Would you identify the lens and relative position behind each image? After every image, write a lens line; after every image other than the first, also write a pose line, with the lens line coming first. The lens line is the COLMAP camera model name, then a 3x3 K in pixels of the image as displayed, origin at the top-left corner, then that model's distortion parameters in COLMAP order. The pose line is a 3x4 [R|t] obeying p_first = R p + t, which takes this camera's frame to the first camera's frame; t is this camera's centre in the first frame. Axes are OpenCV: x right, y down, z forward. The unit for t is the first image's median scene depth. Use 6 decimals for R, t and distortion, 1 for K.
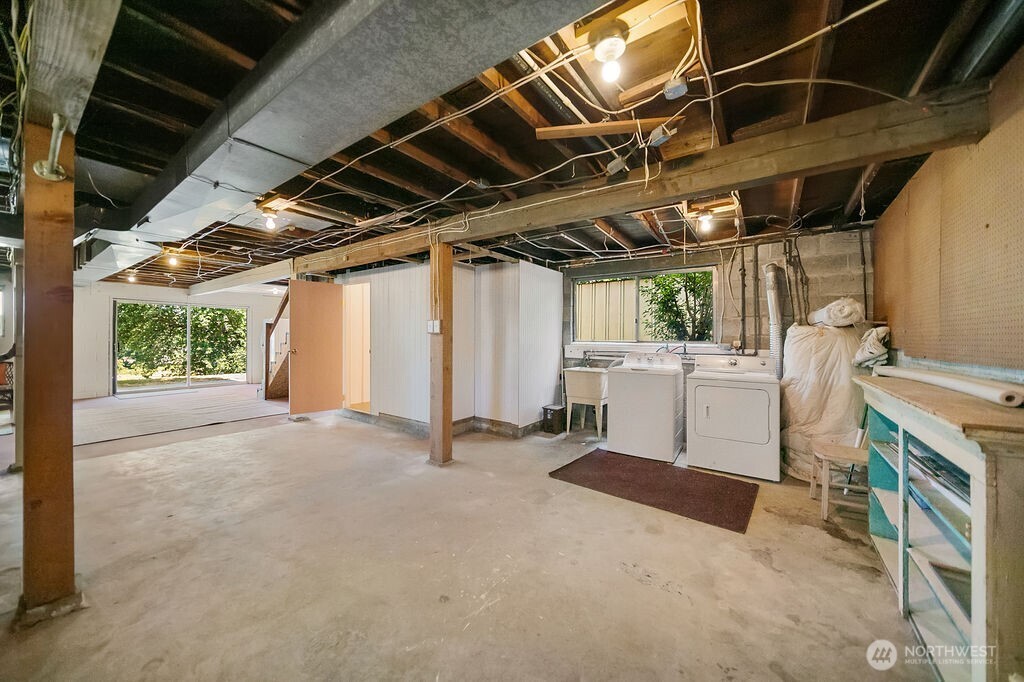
lens RADIAL K [[364.6, 0, 509.7], [0, 364.6, 343.9], [0, 0, 1]] dist [0.000342, 0.000237]
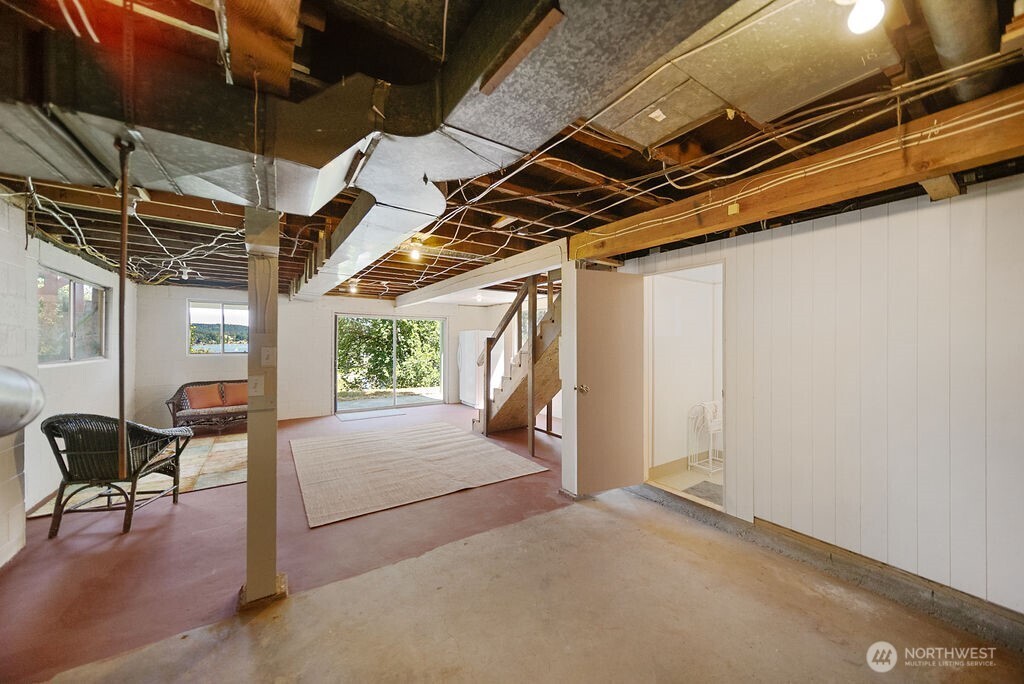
lens RADIAL K [[364.6, 0, 509.7], [0, 364.6, 344.9], [0, 0, 1]] dist [0.000342, 0.000237]
pose [[0.940408, 0.002179, -0.340042, -0.310747], [-0.010336, 0.999701, -0.022178, -0.019911], [0.339892, 0.024371, 0.940149, 0.239788]]
